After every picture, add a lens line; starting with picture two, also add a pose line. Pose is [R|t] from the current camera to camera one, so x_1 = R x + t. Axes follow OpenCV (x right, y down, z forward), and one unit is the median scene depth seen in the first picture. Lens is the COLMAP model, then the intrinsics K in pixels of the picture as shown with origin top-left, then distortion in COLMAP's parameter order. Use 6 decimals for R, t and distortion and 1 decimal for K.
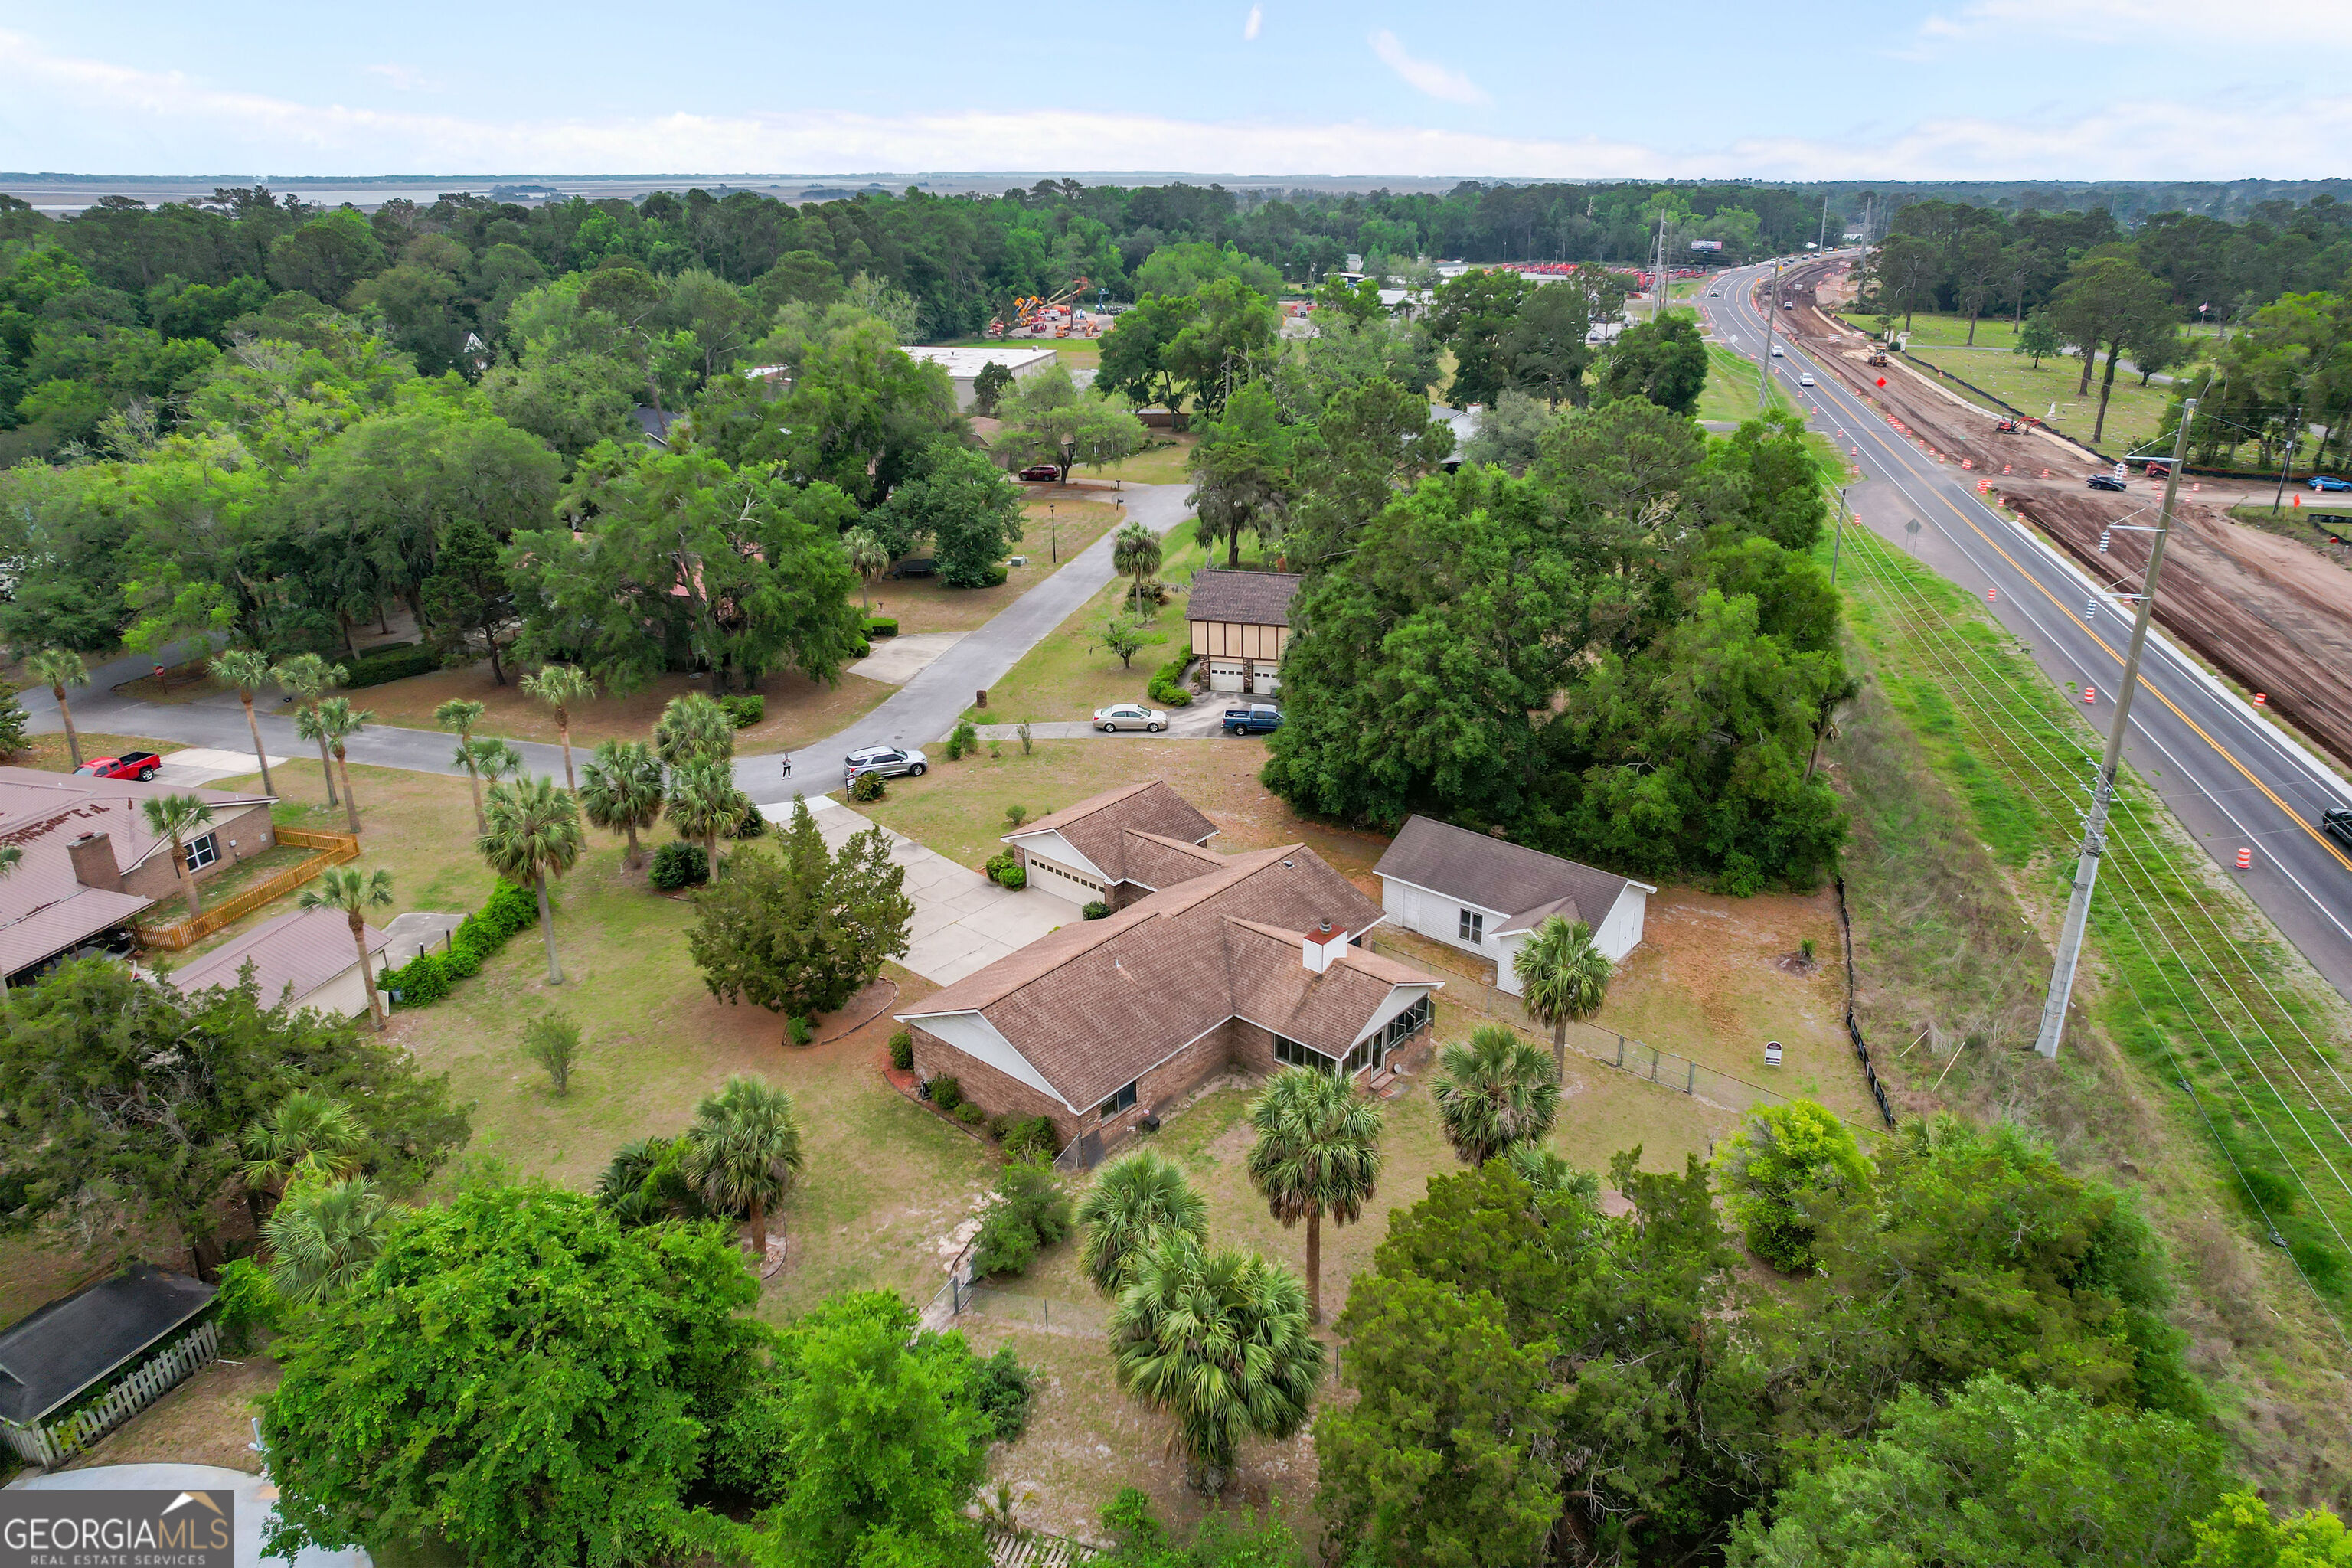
lens RADIAL K [[1499.8, 0, 1222.7], [0, 1499.8, 830.3], [0, 0, 1]] dist [-0.063559, 0.050663]
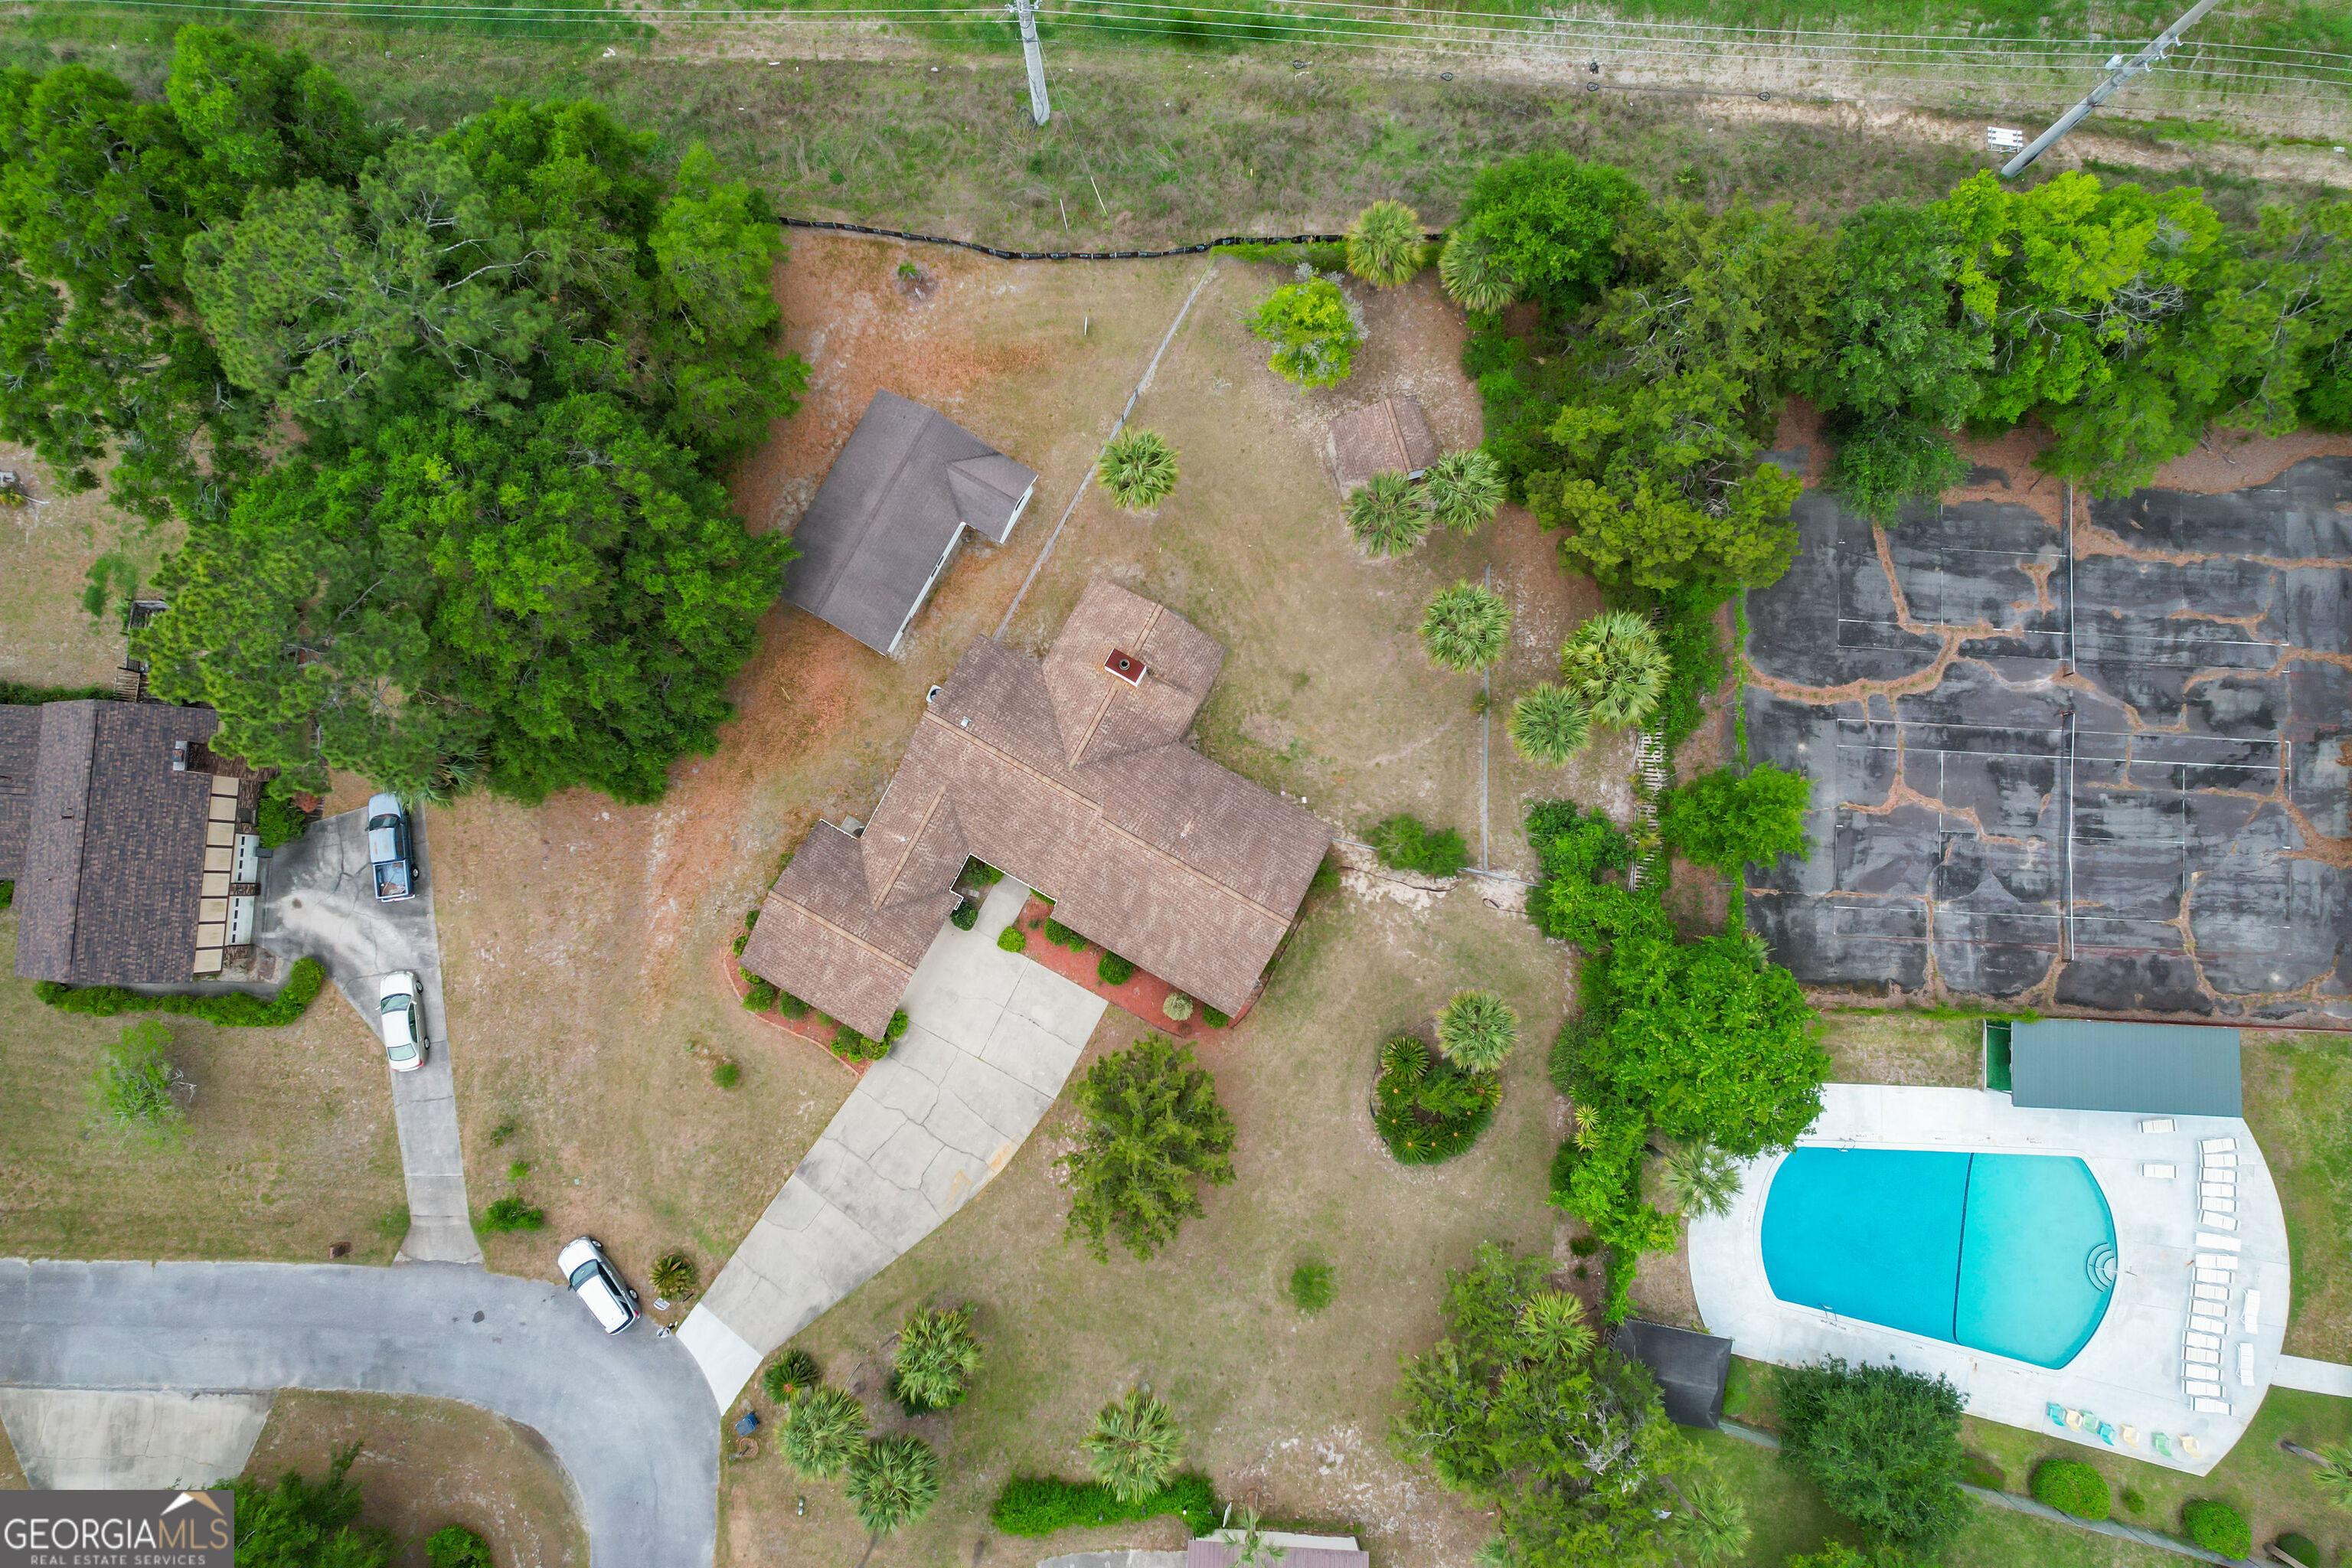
lens RADIAL K [[1496.5, 0, 1176.0], [0, 1496.5, 784.0], [0, 0, 1]] dist [-0.072458, 0.070284]
pose [[-0.171677, -0.982726, 0.069118, -0.067618], [0.385193, -0.002386, 0.922833, -0.666991], [-0.906727, 0.185053, 0.378949, 0.368049]]
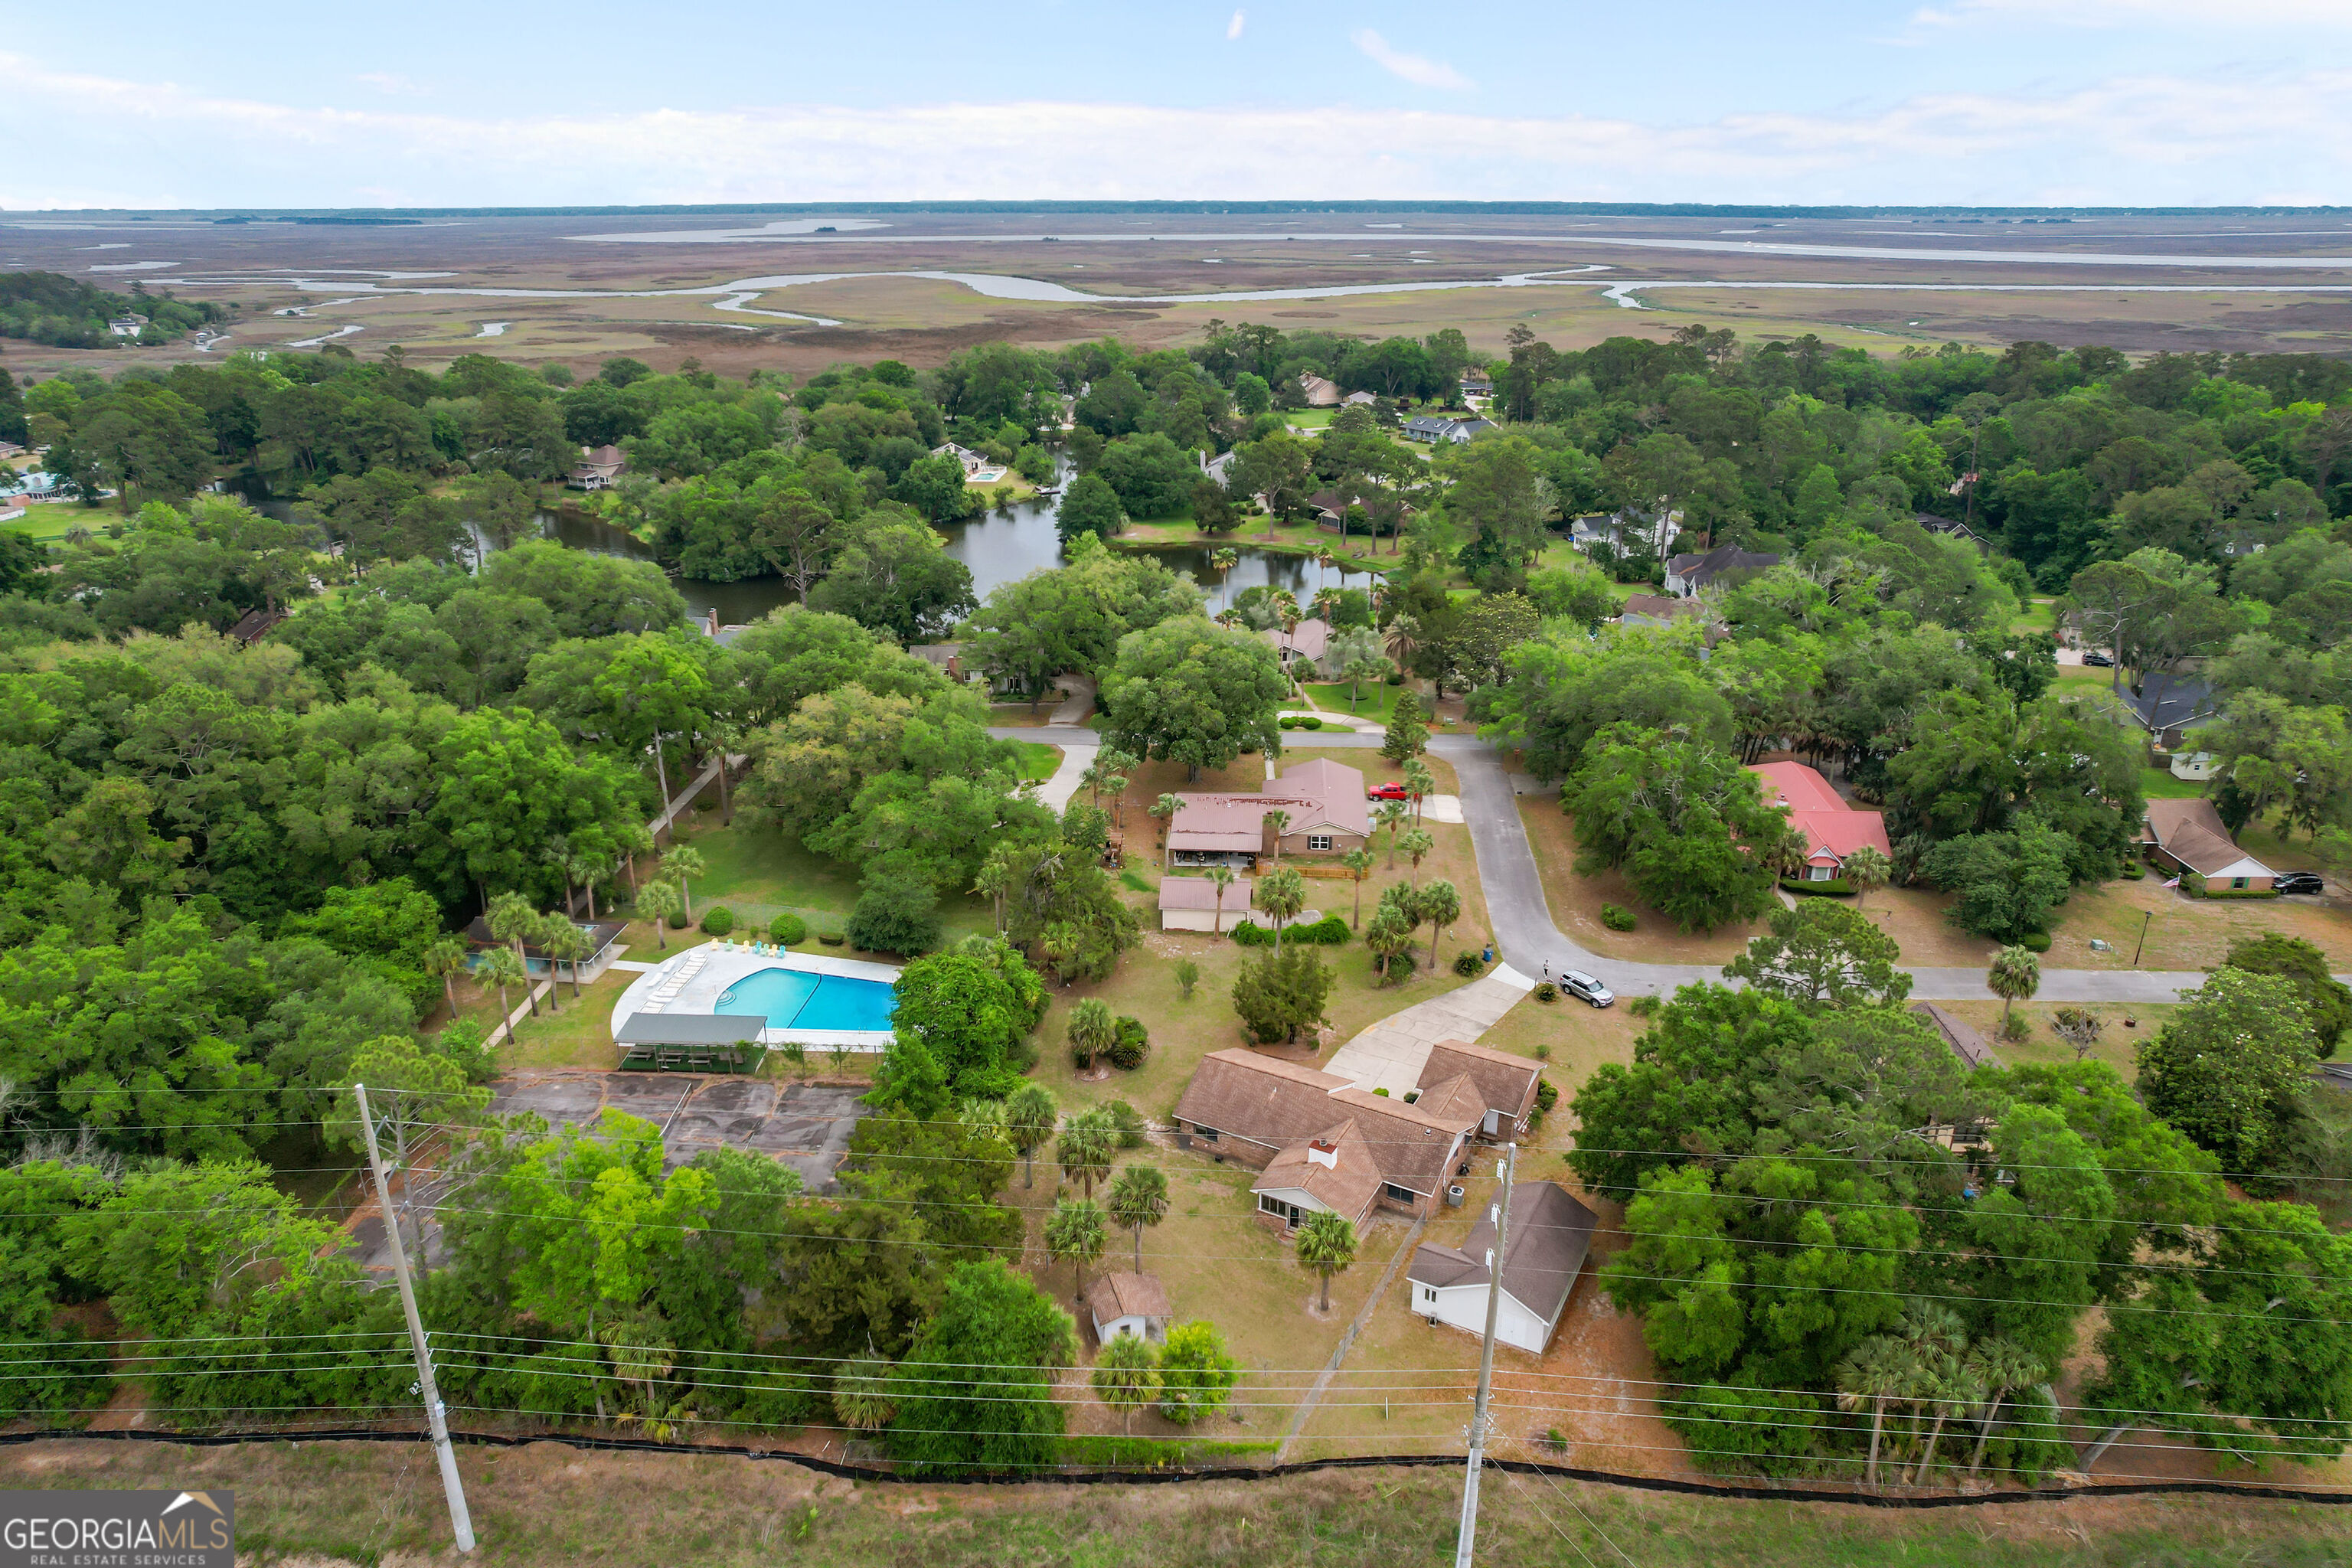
lens RADIAL K [[1525.4, 0, 1163.5], [0, 1525.4, 697.1], [0, 0, 1]] dist [-0.063182, 0.078865]
pose [[0.155939, 0.308508, -0.938353, 1.001214], [-0.395301, 0.890075, 0.226943, -0.470528], [0.905218, 0.335543, 0.260751, 0.158006]]
